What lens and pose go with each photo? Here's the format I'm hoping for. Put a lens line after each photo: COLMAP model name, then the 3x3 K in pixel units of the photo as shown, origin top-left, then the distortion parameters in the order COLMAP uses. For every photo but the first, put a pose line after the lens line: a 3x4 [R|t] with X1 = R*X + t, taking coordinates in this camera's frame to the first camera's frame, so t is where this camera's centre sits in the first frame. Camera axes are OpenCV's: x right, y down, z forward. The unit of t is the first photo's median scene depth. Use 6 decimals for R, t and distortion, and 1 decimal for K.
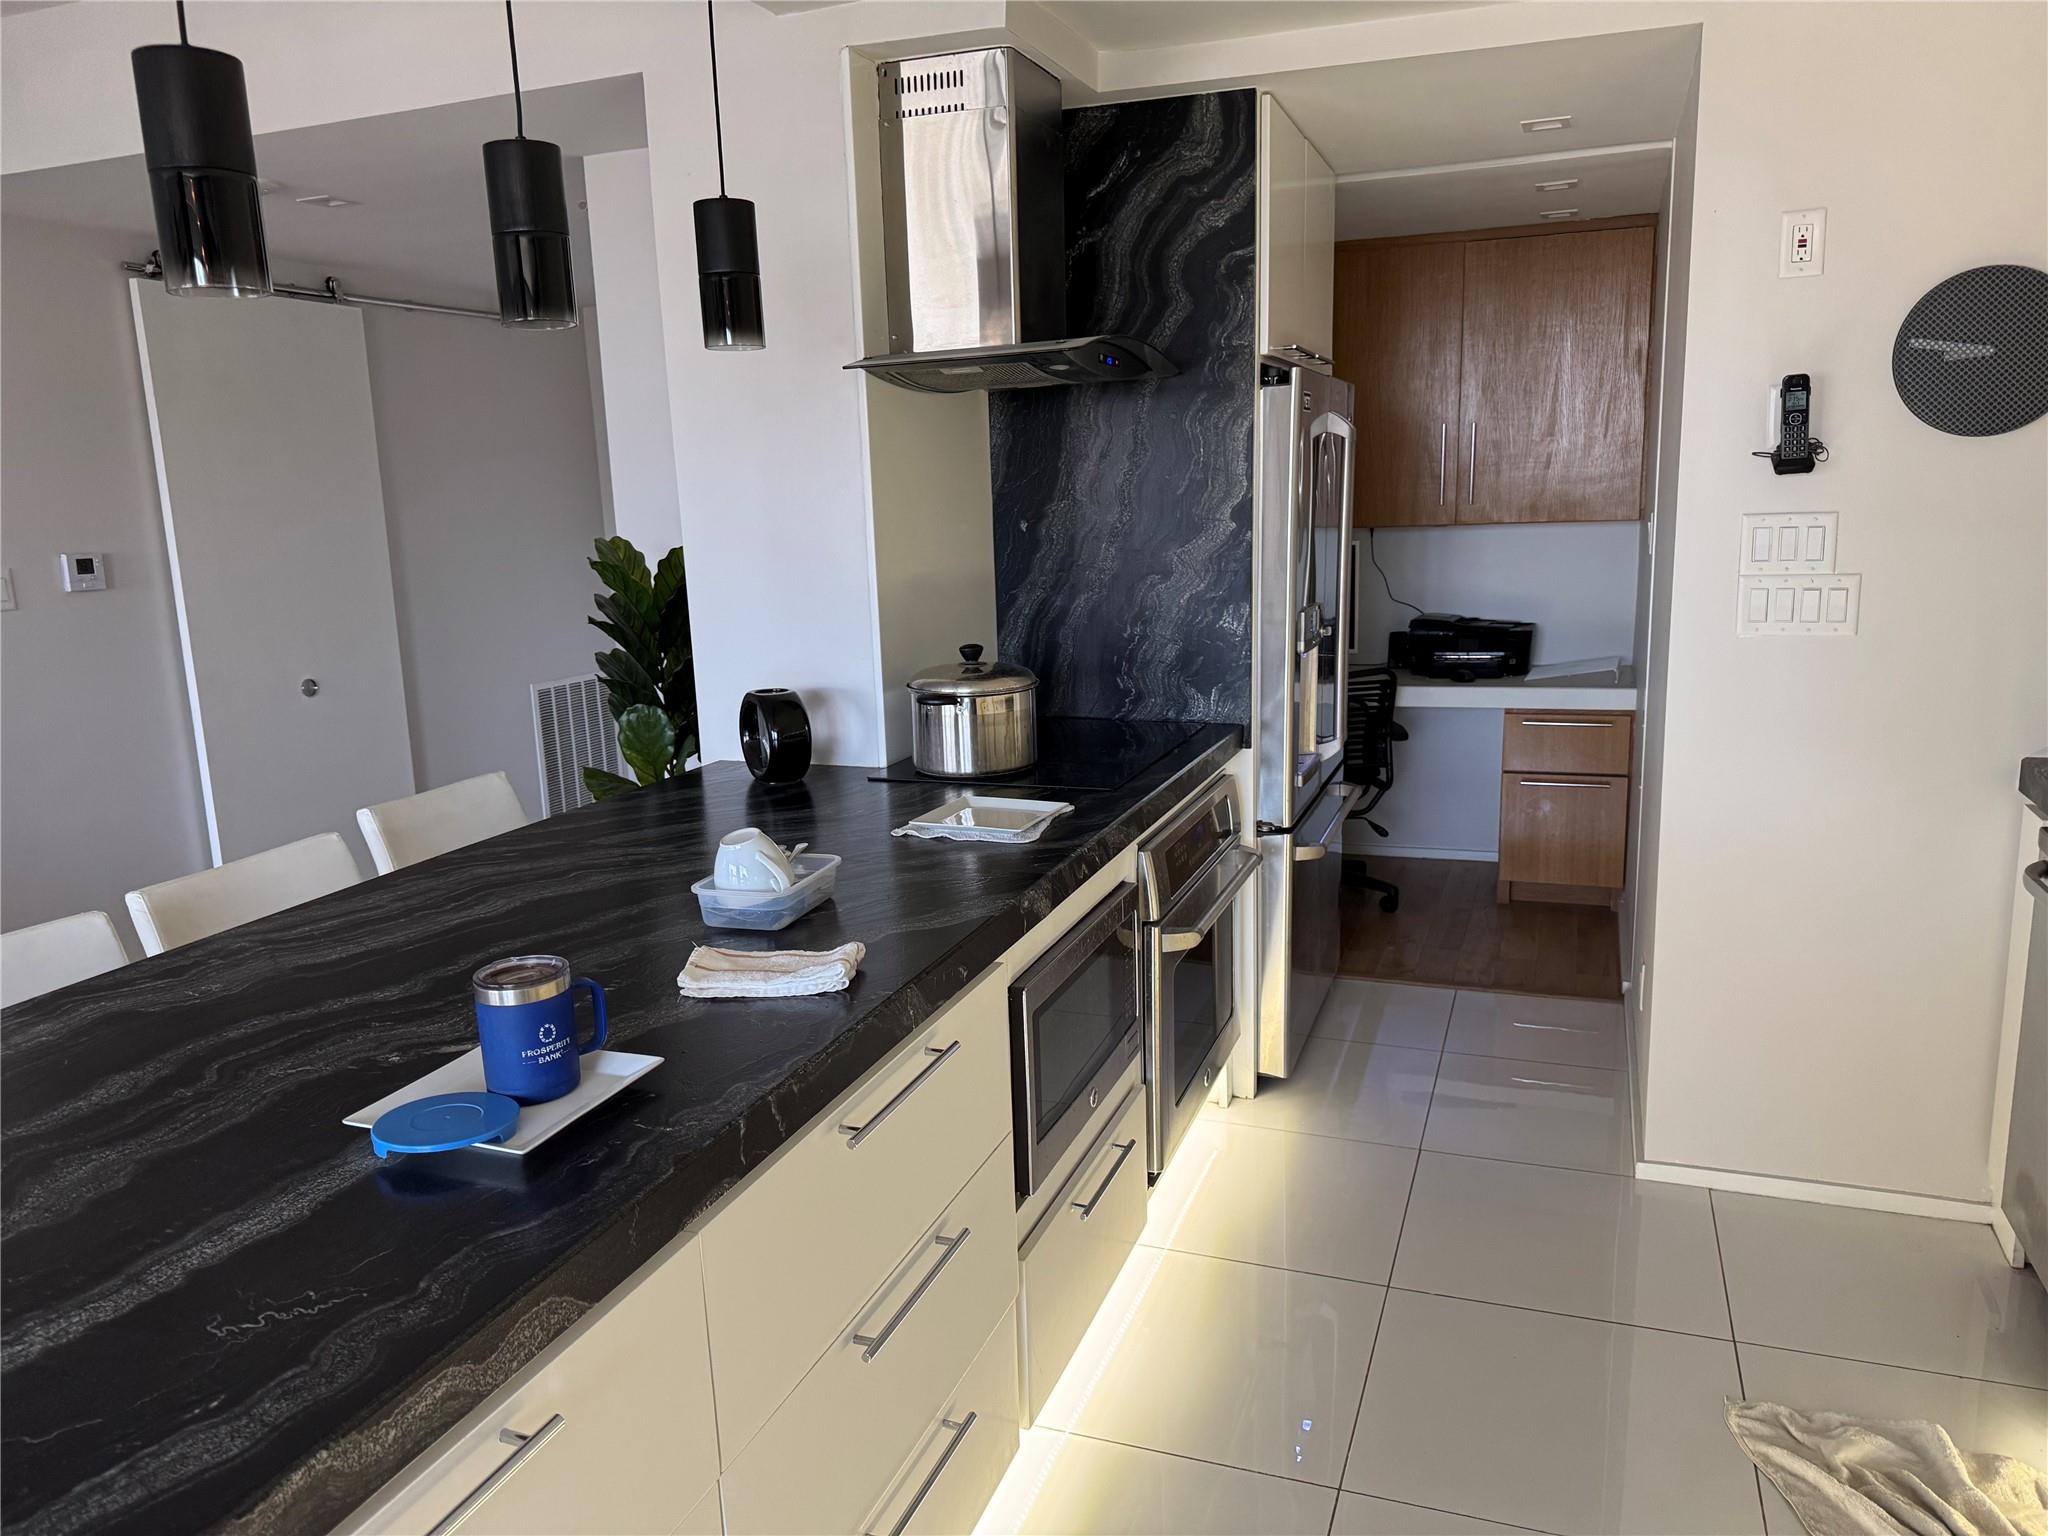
lens RADIAL K [[1443.2, 0, 1026.6], [0, 1443.2, 763.1], [0, 0, 1]] dist [0.098103, -0.145515]
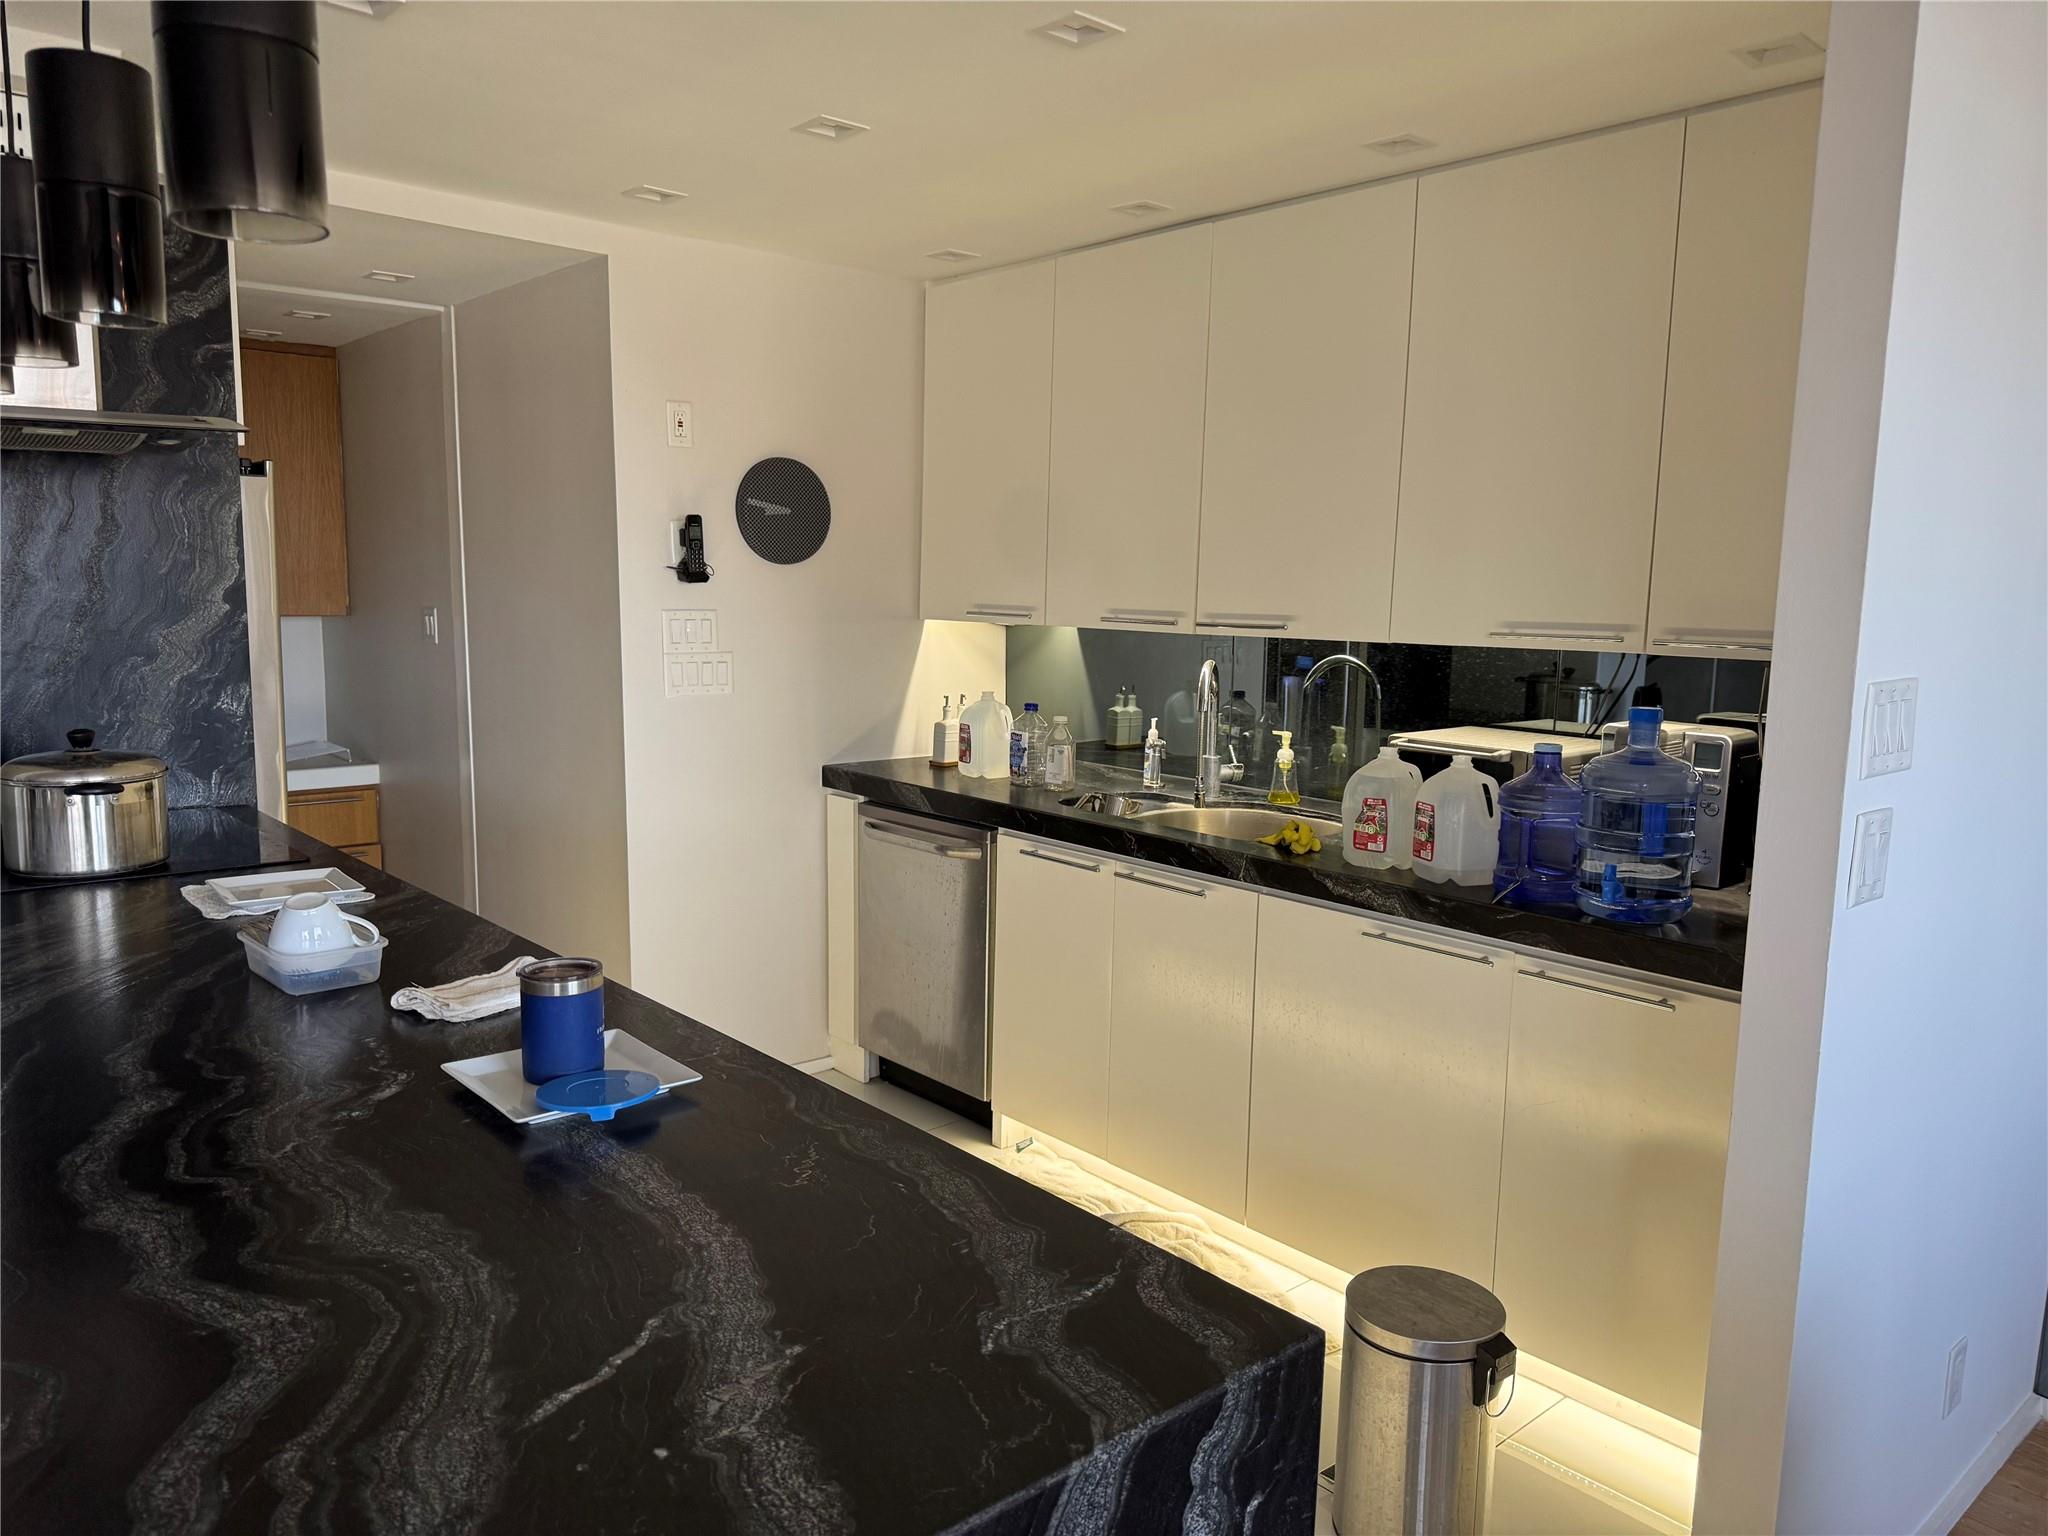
lens RADIAL K [[1443.2, 0, 1026.6], [0, 1443.2, 763.1], [0, 0, 1]] dist [0.098103, -0.145515]
pose [[0.464863, -0.071290, 0.882508, -0.508746], [0.134648, 0.990852, 0.009116, 0.008483], [-0.875084, 0.114590, 0.470209, 0.049633]]
